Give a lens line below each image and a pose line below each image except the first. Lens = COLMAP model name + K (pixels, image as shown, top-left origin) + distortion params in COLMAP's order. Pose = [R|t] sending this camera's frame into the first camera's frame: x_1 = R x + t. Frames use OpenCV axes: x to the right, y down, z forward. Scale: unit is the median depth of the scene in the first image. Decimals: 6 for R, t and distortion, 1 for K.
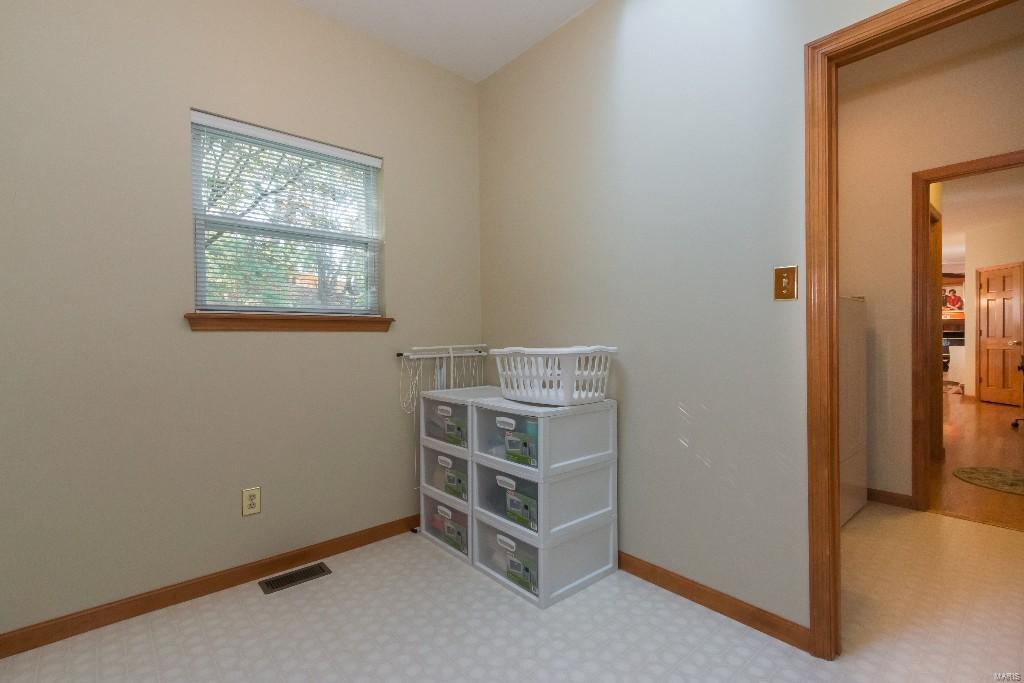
lens RADIAL K [[466.6, 0, 510.7], [0, 466.6, 343.1], [0, 0, 1]] dist [0.007985, -0.000796]
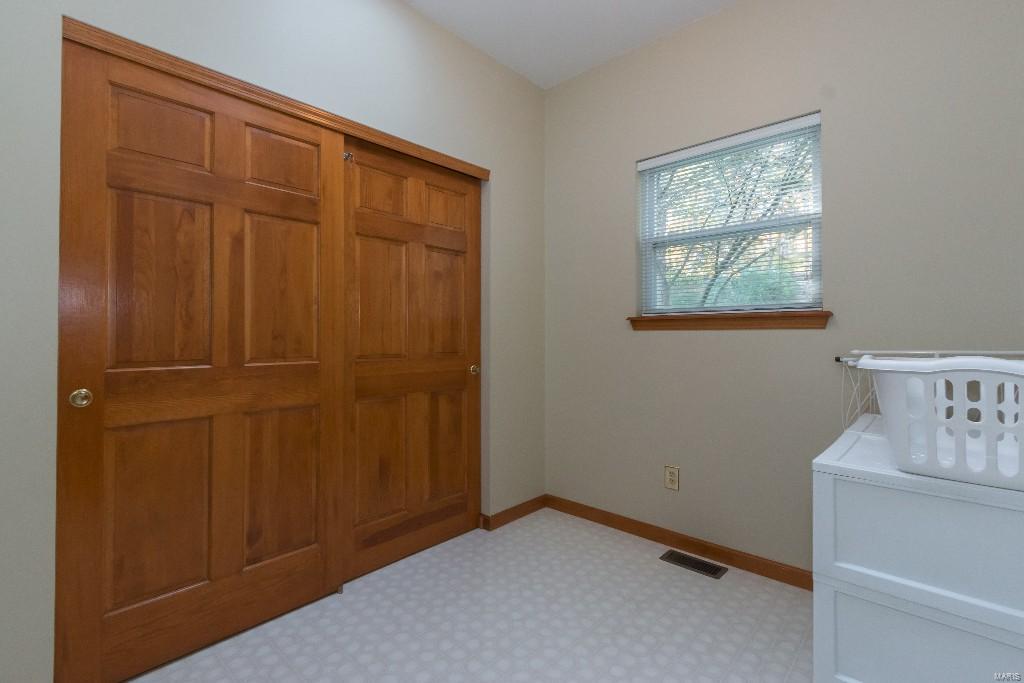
lens RADIAL K [[466.6, 0, 512.0], [0, 466.6, 333.9], [0, 0, 1]] dist [0.007985, -0.000796]
pose [[0.117711, 0.002401, -0.993045, 0.538089], [-0.017751, 0.999842, 0.000314, -0.008816], [0.992889, 0.017591, 0.117735, 0.464985]]
